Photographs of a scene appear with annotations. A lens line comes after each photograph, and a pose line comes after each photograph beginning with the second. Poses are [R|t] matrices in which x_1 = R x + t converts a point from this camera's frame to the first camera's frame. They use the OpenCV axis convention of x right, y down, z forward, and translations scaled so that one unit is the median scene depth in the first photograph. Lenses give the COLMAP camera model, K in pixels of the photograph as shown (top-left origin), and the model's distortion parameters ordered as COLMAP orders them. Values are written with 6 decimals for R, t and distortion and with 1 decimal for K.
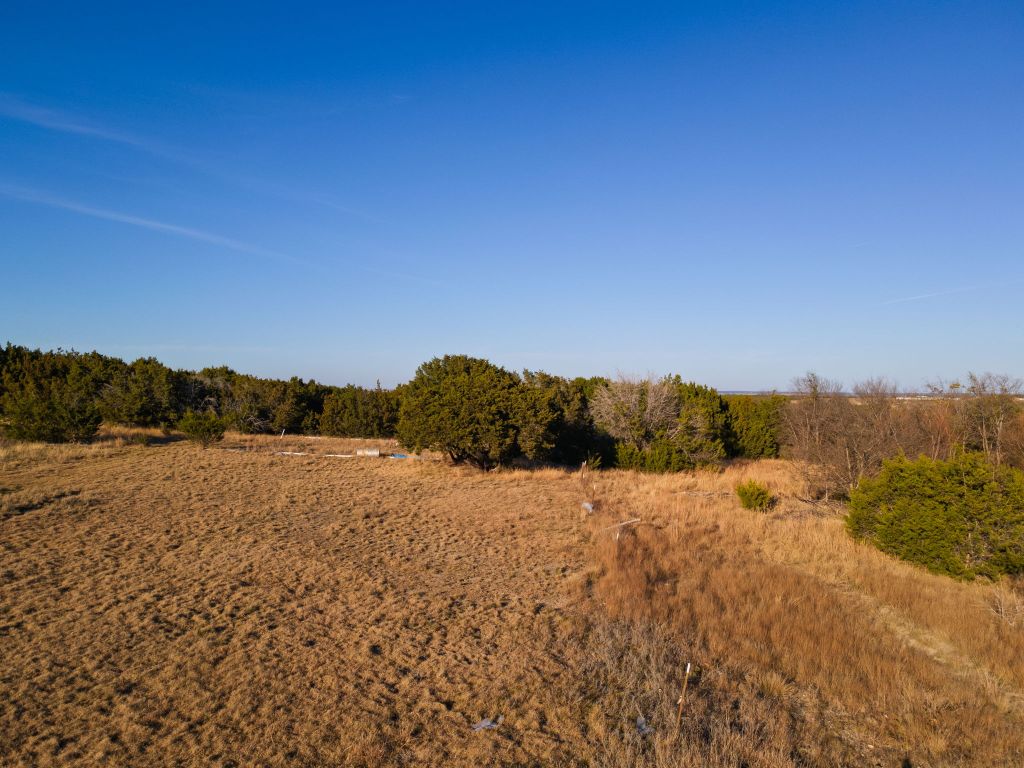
lens RADIAL K [[749.8, 0, 514.4], [0, 749.8, 388.4], [0, 0, 1]] dist [0.006080, 0.054280]
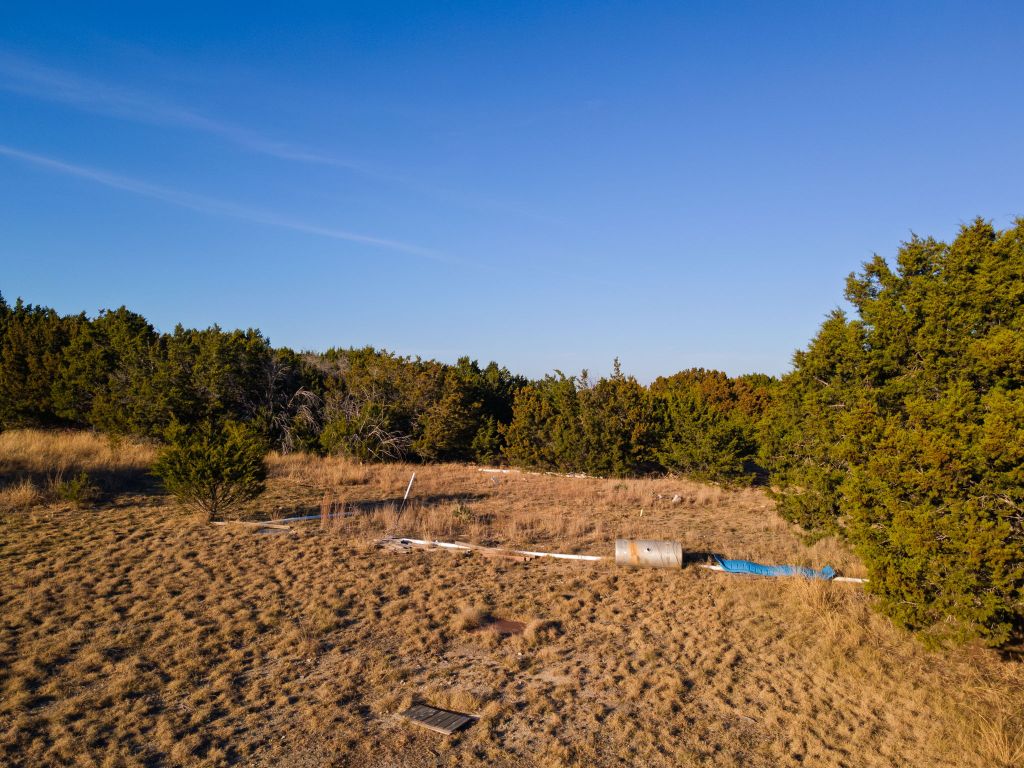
lens RADIAL K [[749.8, 0, 514.4], [0, 749.8, 388.4], [0, 0, 1]] dist [0.006080, 0.054280]
pose [[0.971622, 0.004828, -0.236488, -0.137584], [-0.005351, 0.999984, -0.001570, 0.010804], [0.236477, 0.002791, 0.971633, 0.521550]]
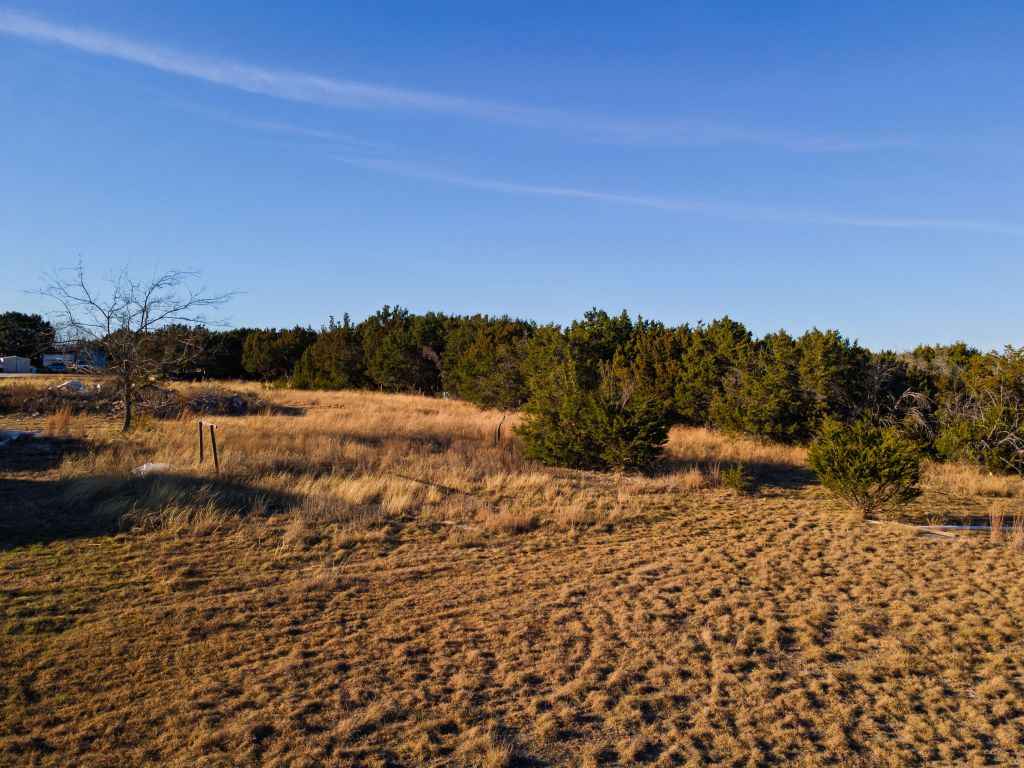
lens RADIAL K [[744.4, 0, 512.0], [0, 744.4, 384.0], [0, 0, 1]] dist [-0.000264, 0.058066]
pose [[0.601142, -0.002023, -0.799140, -0.166857], [-0.003987, 0.999977, -0.005531, 0.010681], [0.799132, 0.006511, 0.601120, 0.484543]]
